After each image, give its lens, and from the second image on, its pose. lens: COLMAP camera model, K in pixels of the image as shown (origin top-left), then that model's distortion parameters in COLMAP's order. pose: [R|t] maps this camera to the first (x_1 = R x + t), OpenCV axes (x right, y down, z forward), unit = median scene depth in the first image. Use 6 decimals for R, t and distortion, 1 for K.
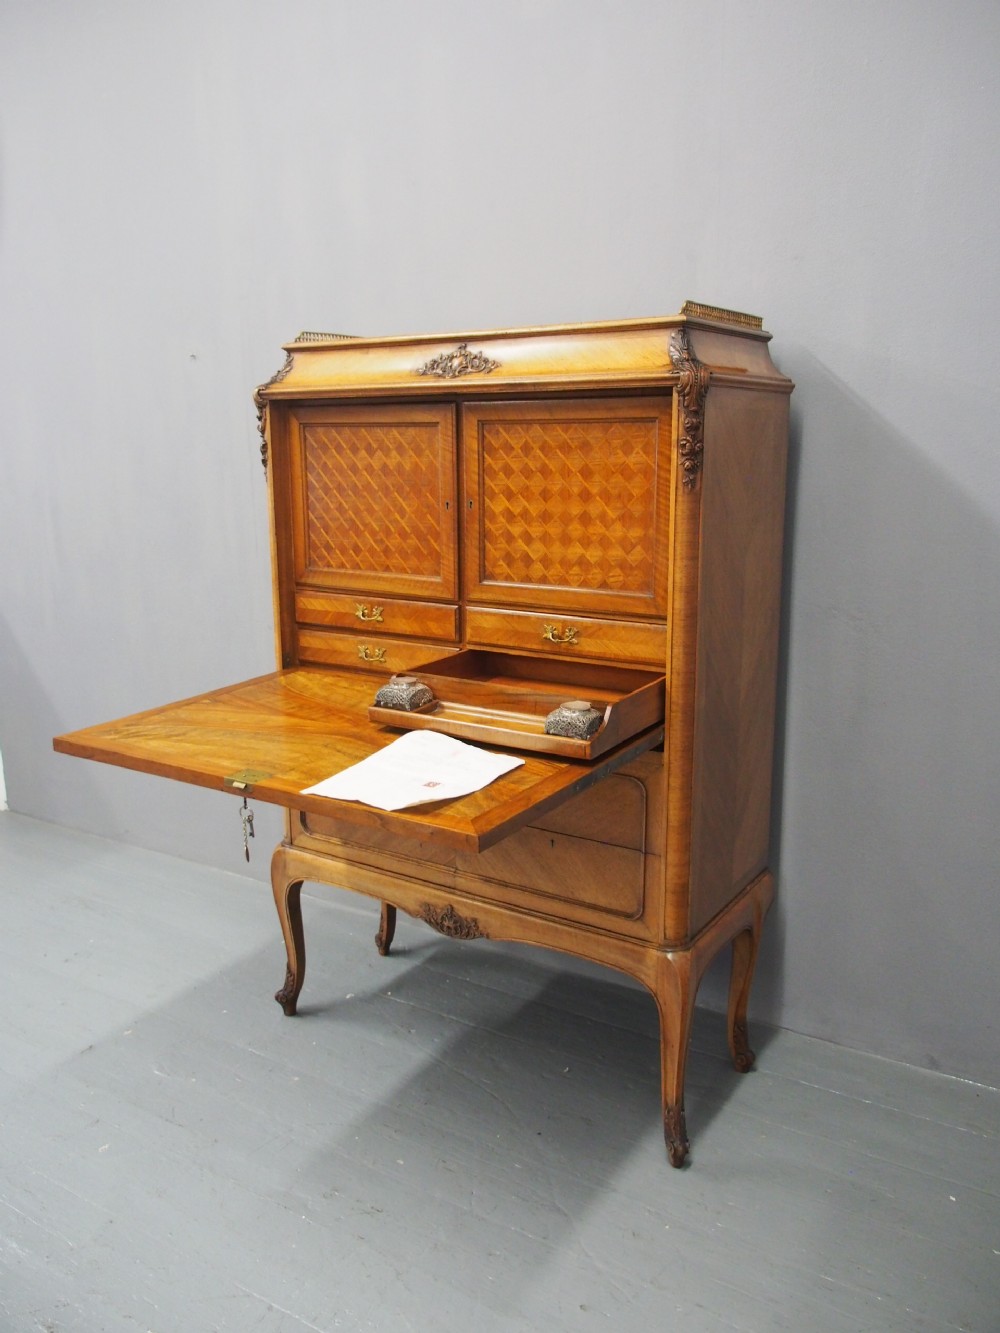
lens RADIAL K [[1064.8, 0, 505.5], [0, 1064.8, 660.0], [0, 0, 1]] dist [0.008316, 0.000367]
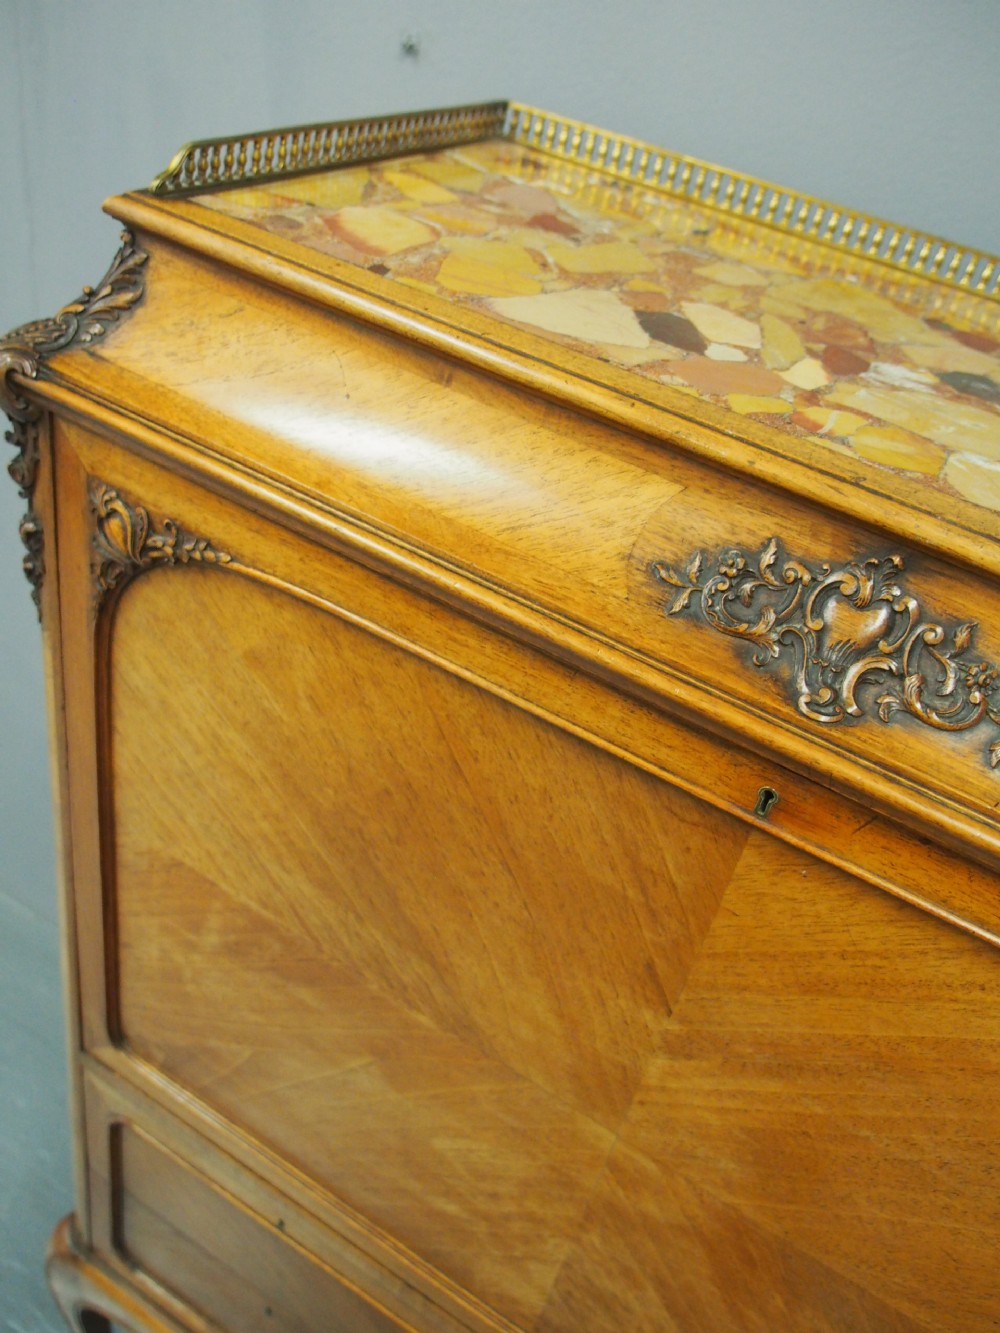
lens RADIAL K [[1137.6, 0, 493.7], [0, 1137.6, 662.8], [0, 0, 1]] dist [0.006566, -0.010107]
pose [[0.980744, 0.127206, 0.148186, -0.148918], [-0.176996, 0.899642, 0.399146, -0.334278], [-0.082541, -0.417688, 0.904833, 0.717958]]
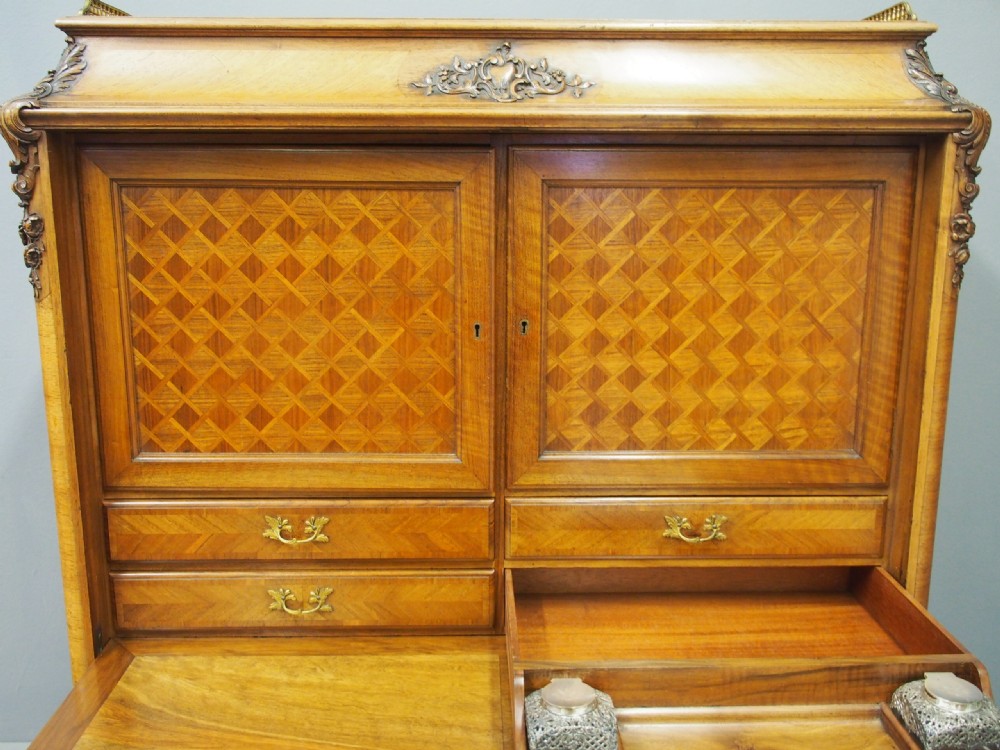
lens RADIAL K [[926.5, 0, 495.1], [0, 926.5, 379.6], [0, 0, 1]] dist [-0.005224, 0.000000]
pose [[0.828218, -0.105433, 0.550398, -0.305516], [0.107459, 0.993796, 0.028669, -0.126852], [-0.550006, 0.035401, 0.834410, 0.564120]]
